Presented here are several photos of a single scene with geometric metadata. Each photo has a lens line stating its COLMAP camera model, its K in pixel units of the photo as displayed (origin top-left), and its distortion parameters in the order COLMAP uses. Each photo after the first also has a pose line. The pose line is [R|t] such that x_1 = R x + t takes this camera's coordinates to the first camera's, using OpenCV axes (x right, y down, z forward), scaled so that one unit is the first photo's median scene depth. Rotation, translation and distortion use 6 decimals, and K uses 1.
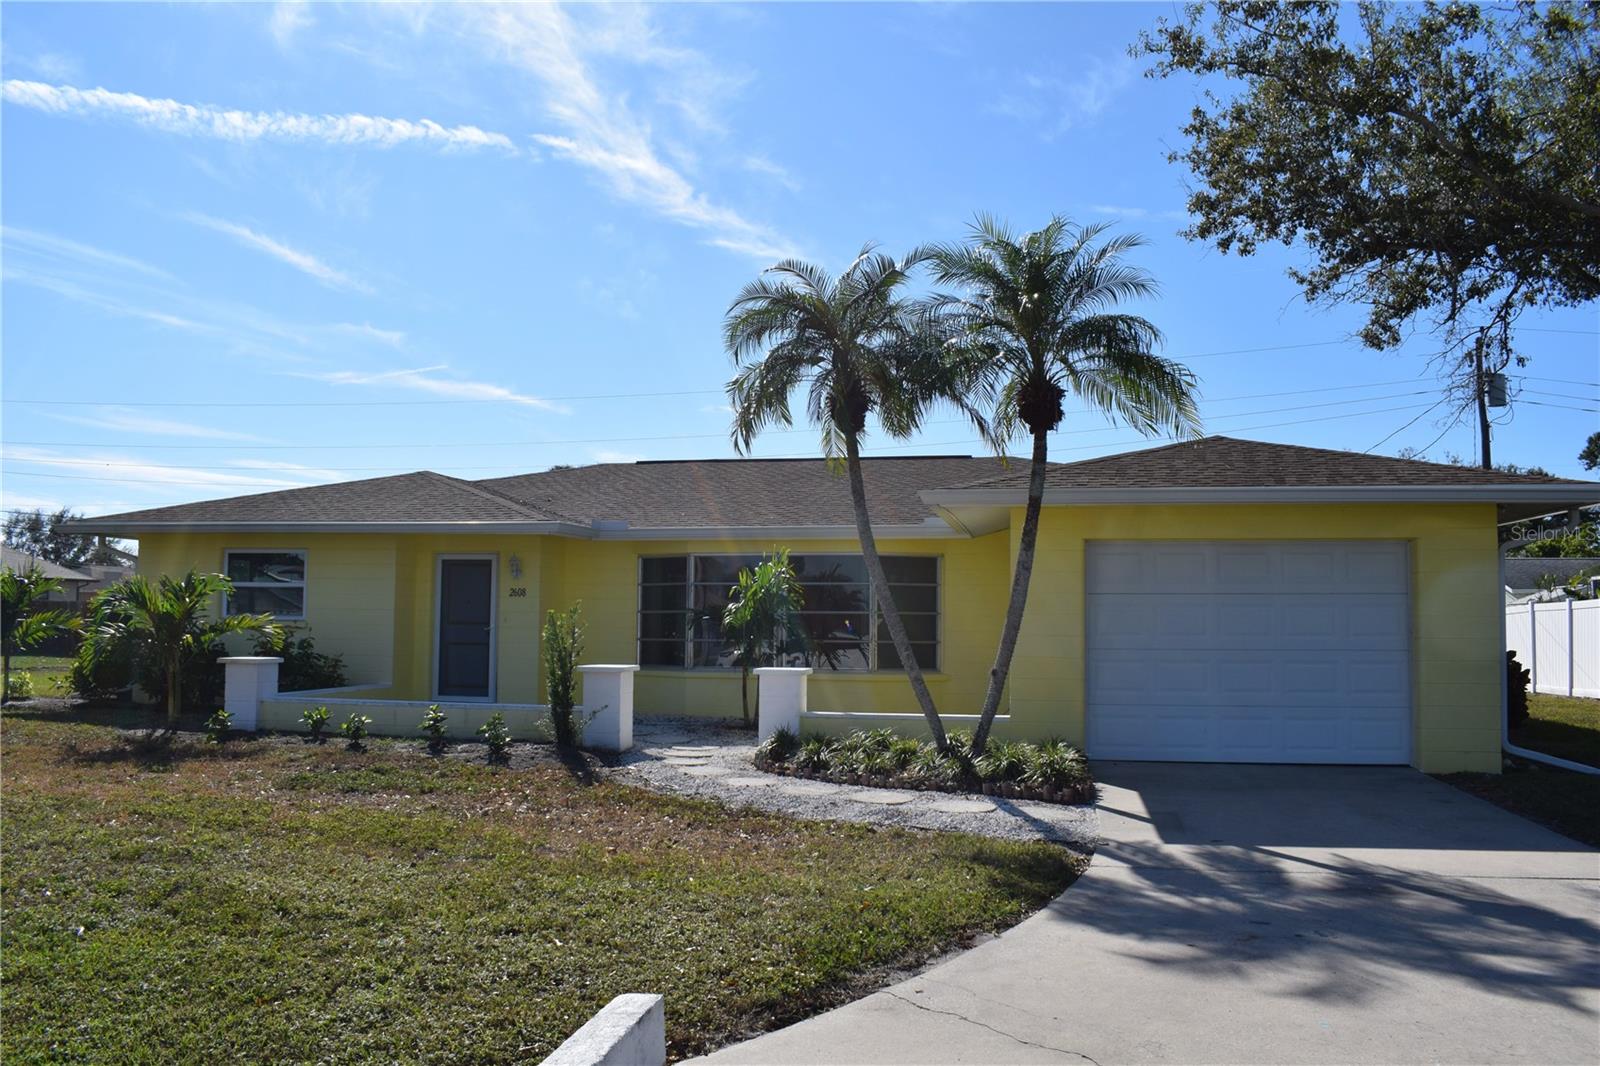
lens RADIAL K [[1301.4, 0, 800.0], [0, 1301.4, 533.0], [0, 0, 1]] dist [-0.088866, 0.004197]
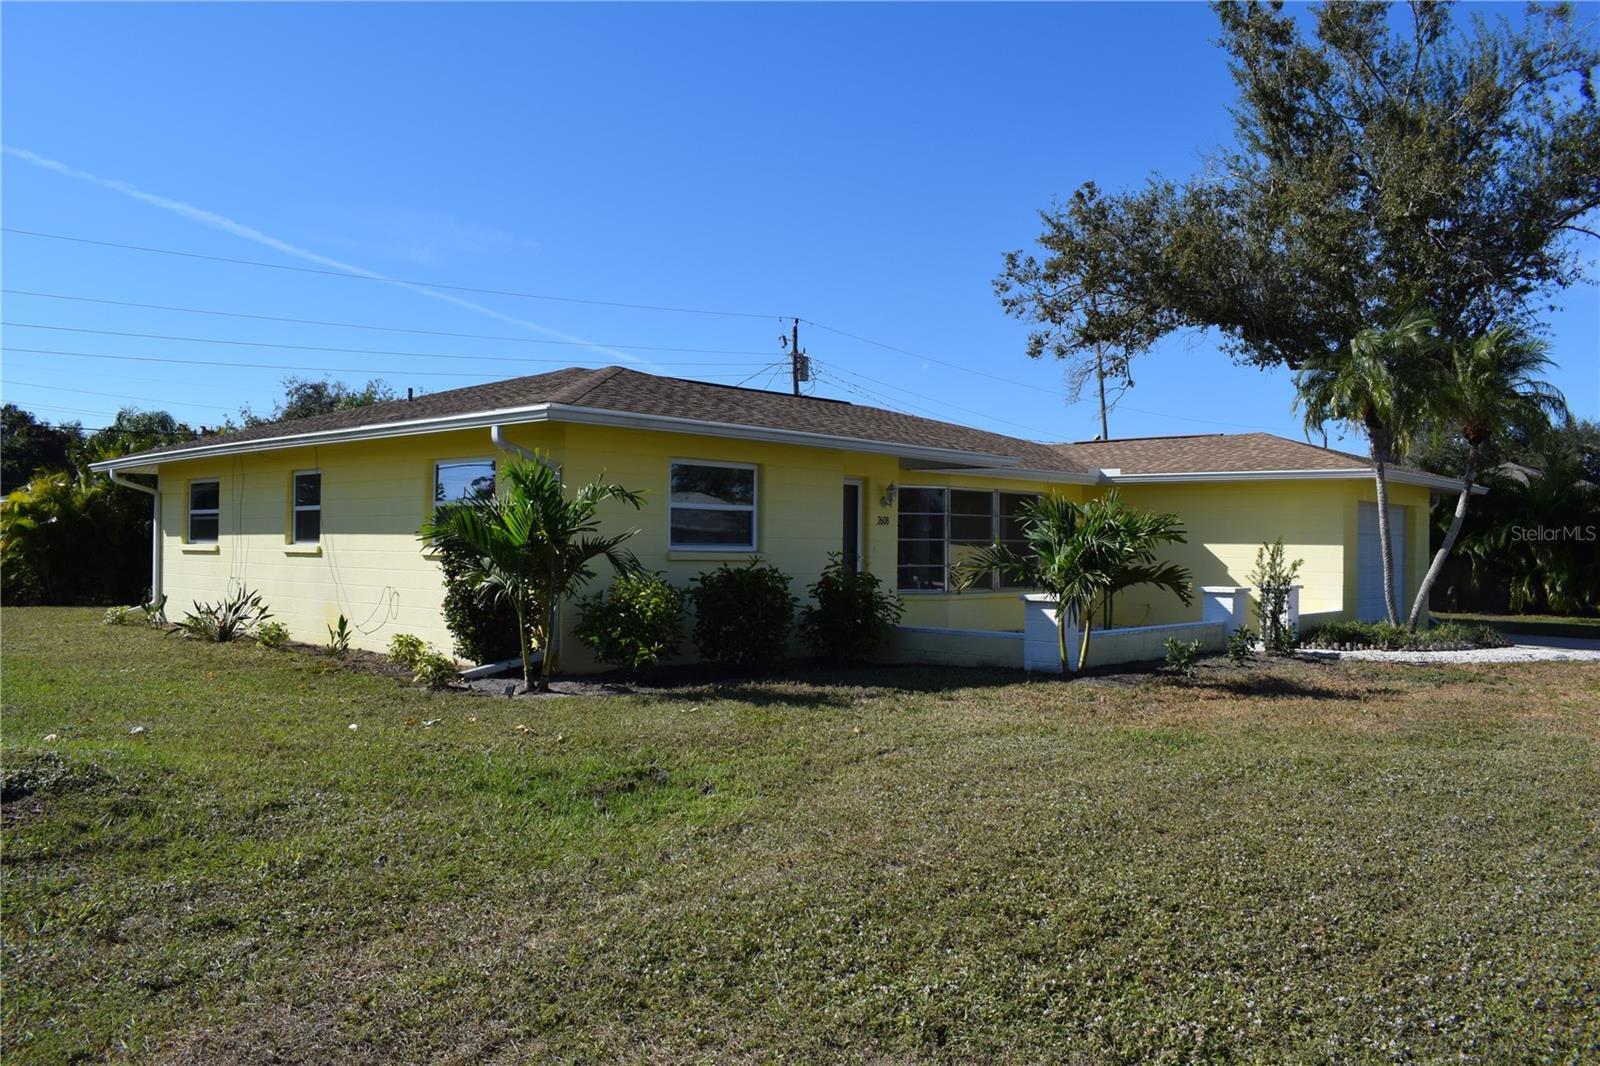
lens RADIAL K [[1249.7, 0, 800.0], [0, 1249.7, 533.0], [0, 0, 1]] dist [-0.091760, 0.014292]
pose [[0.526164, 0.003925, 0.850374, -1.418475], [-0.062549, 0.997459, 0.034098, 0.036294], [-0.848080, -0.071131, 0.525072, 0.752639]]
